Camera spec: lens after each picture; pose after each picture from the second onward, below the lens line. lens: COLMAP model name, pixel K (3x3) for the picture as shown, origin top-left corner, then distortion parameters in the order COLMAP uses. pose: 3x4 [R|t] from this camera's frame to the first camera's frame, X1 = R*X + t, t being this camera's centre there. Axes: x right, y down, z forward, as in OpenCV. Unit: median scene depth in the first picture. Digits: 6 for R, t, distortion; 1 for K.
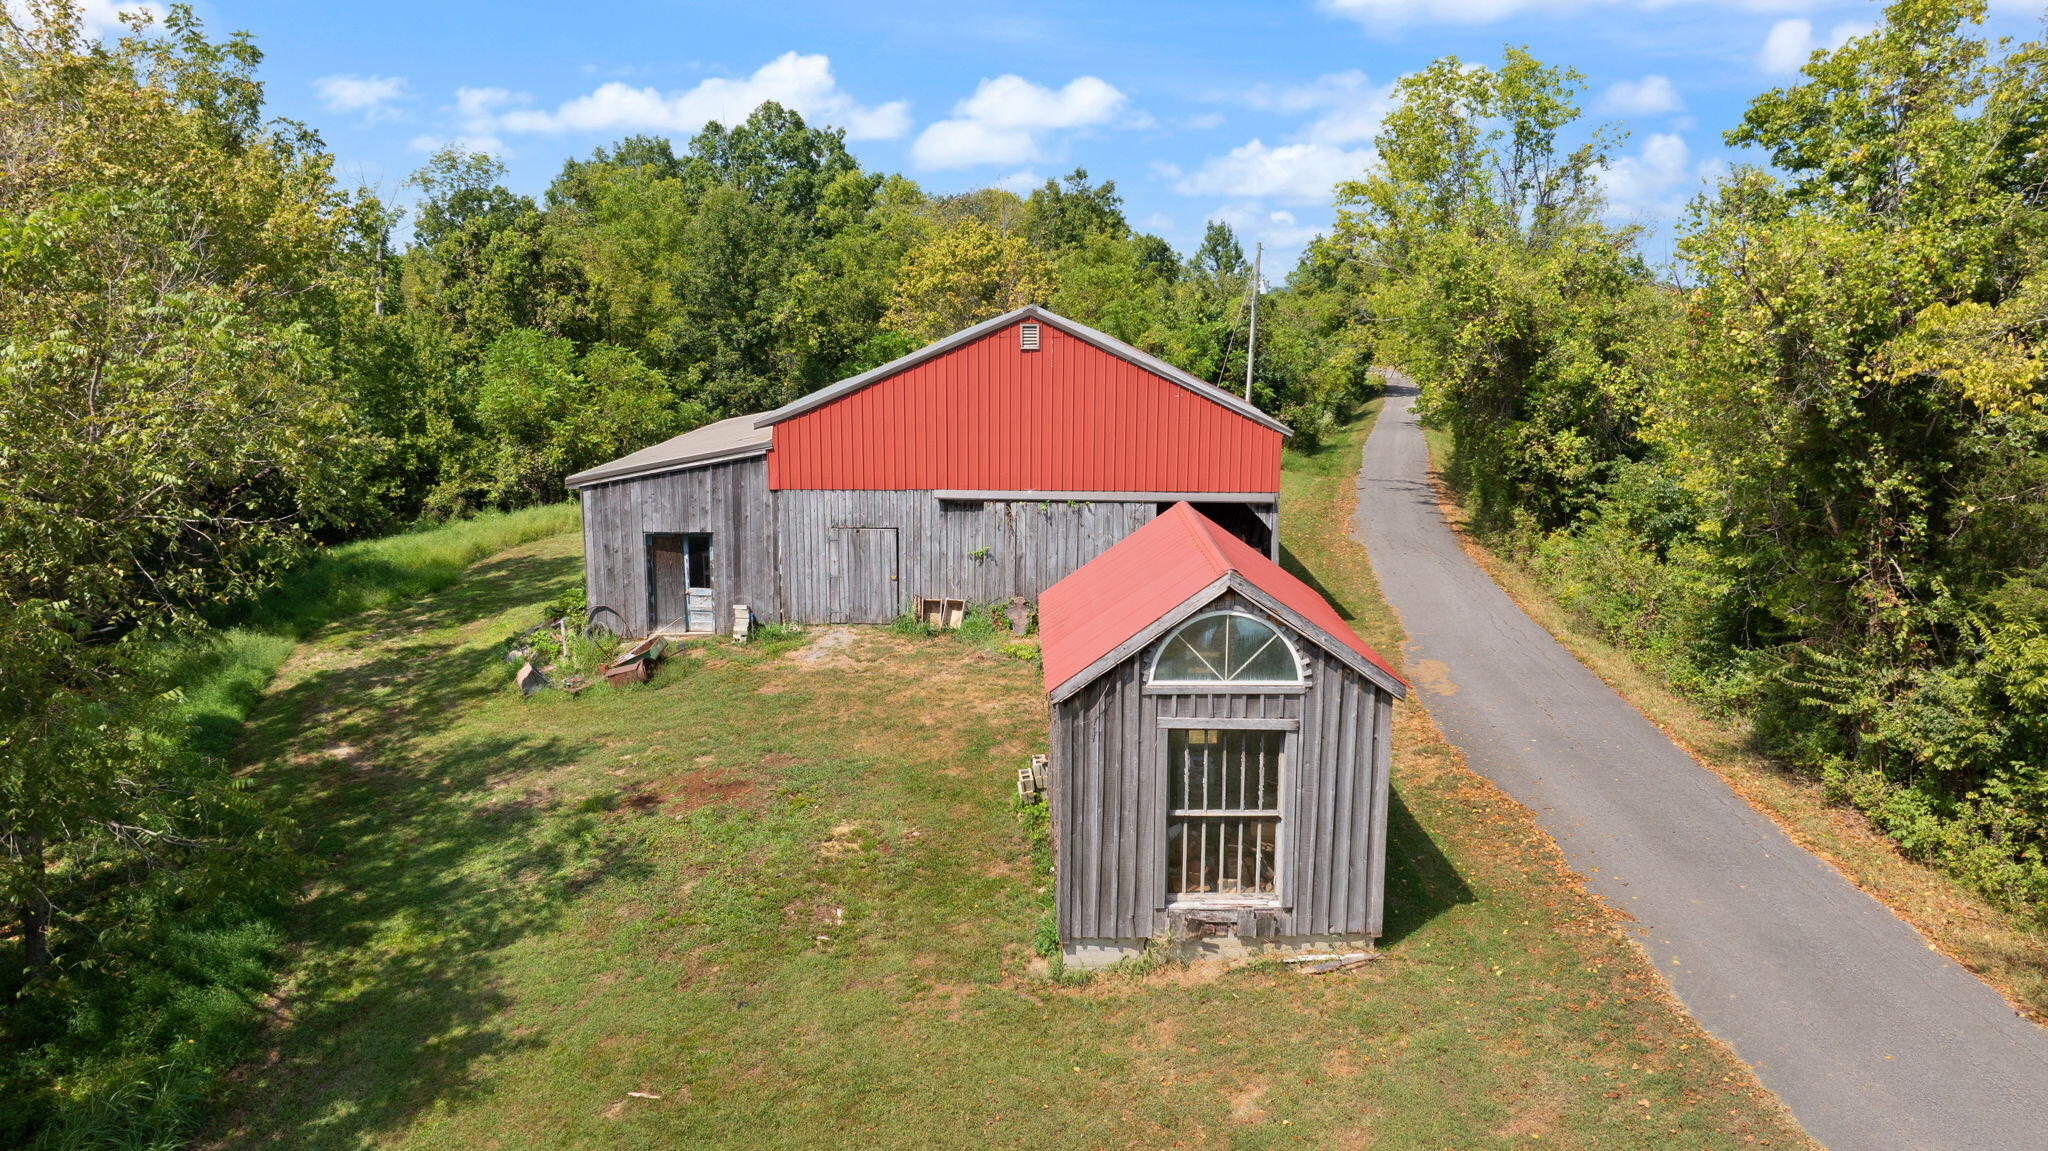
lens RADIAL K [[1454.0, 0, 1020.8], [0, 1454.0, 565.0], [0, 0, 1]] dist [-0.039057, 0.043756]
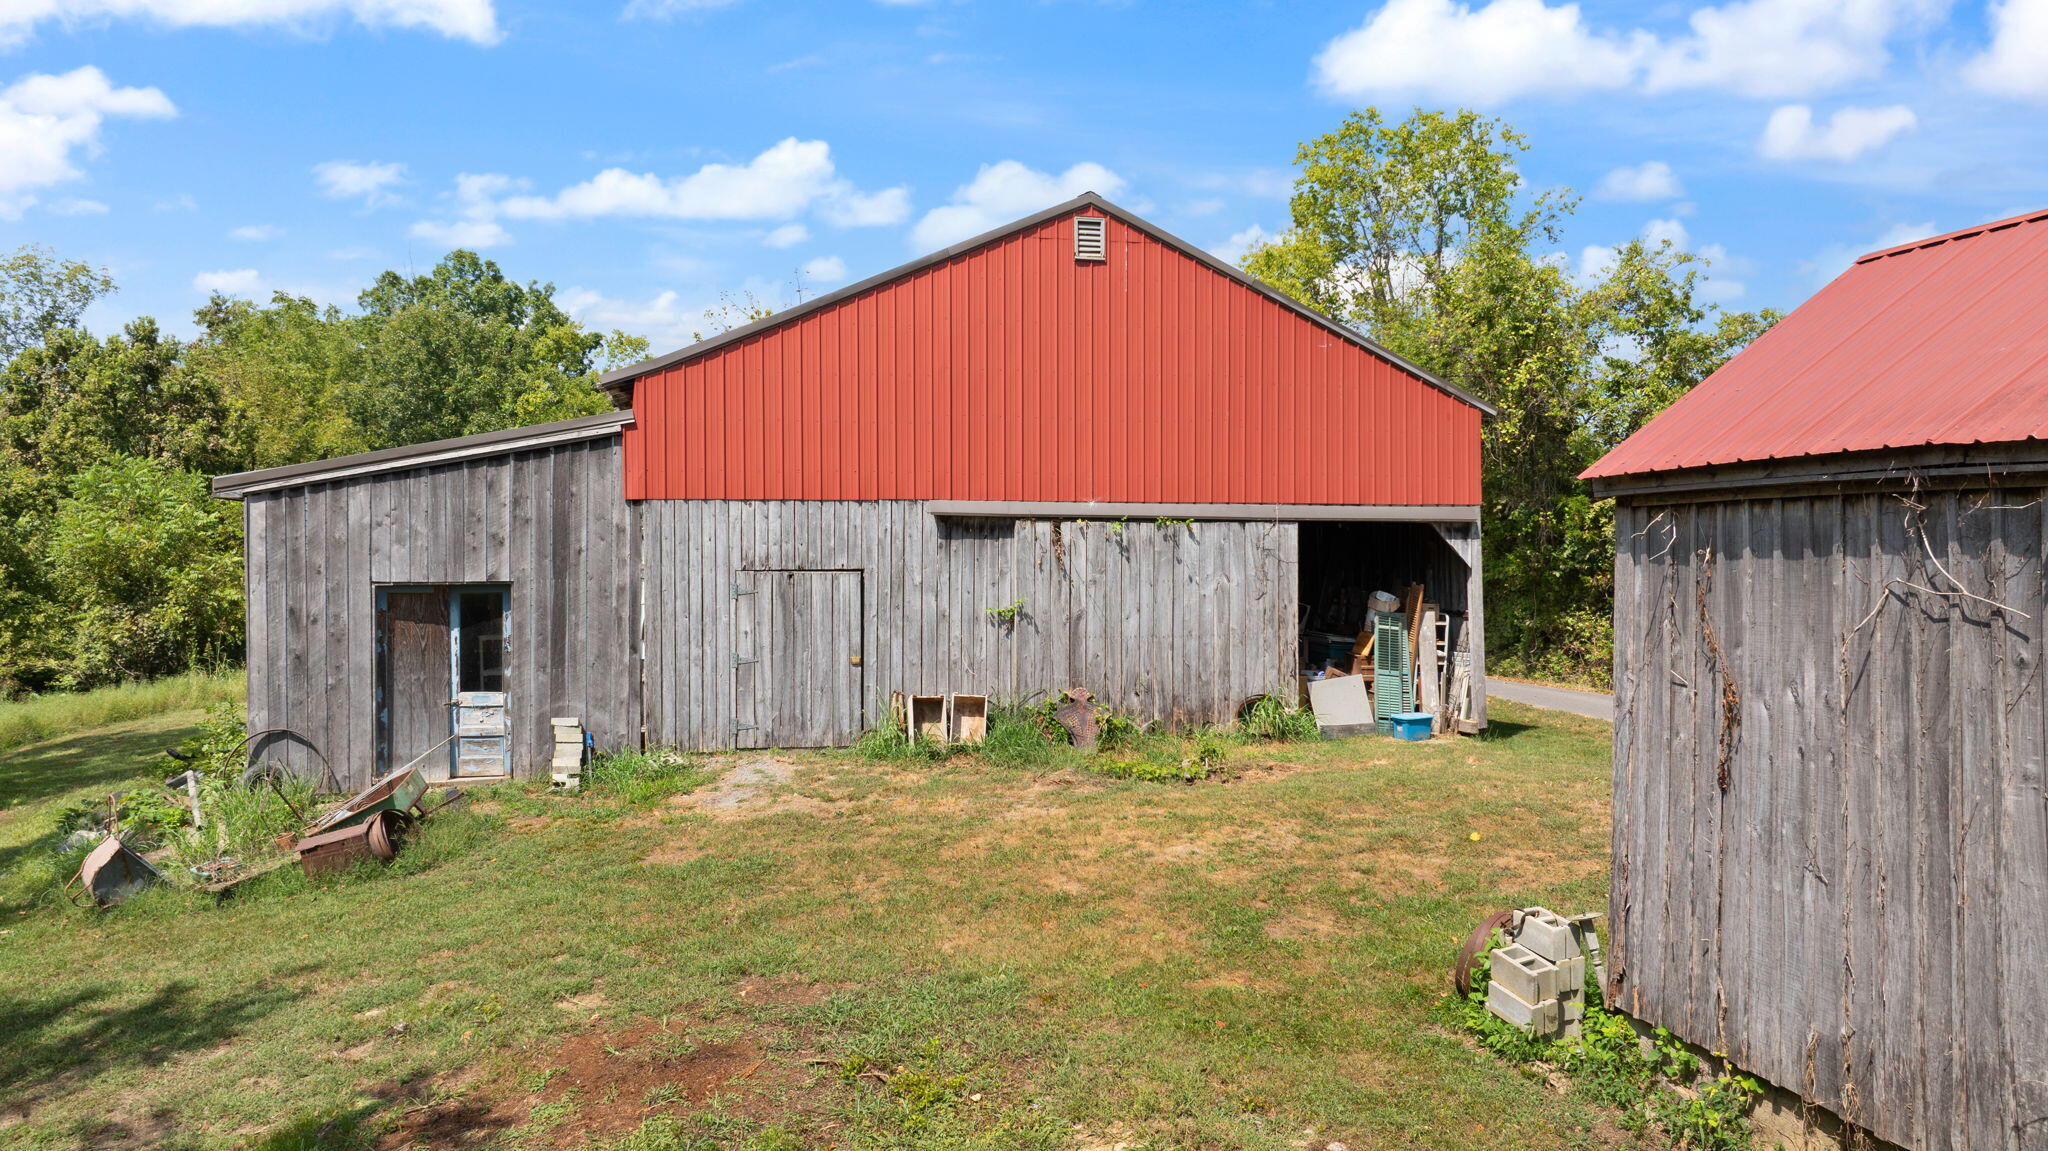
lens RADIAL K [[1454.0, 0, 1019.3], [0, 1454.0, 576.5], [0, 0, 1]] dist [-0.039057, 0.043756]
pose [[0.973942, -0.009247, 0.226609, -0.151957], [0.047378, 0.985419, -0.163415, 0.070749], [-0.221793, 0.169893, 0.960179, 0.452344]]
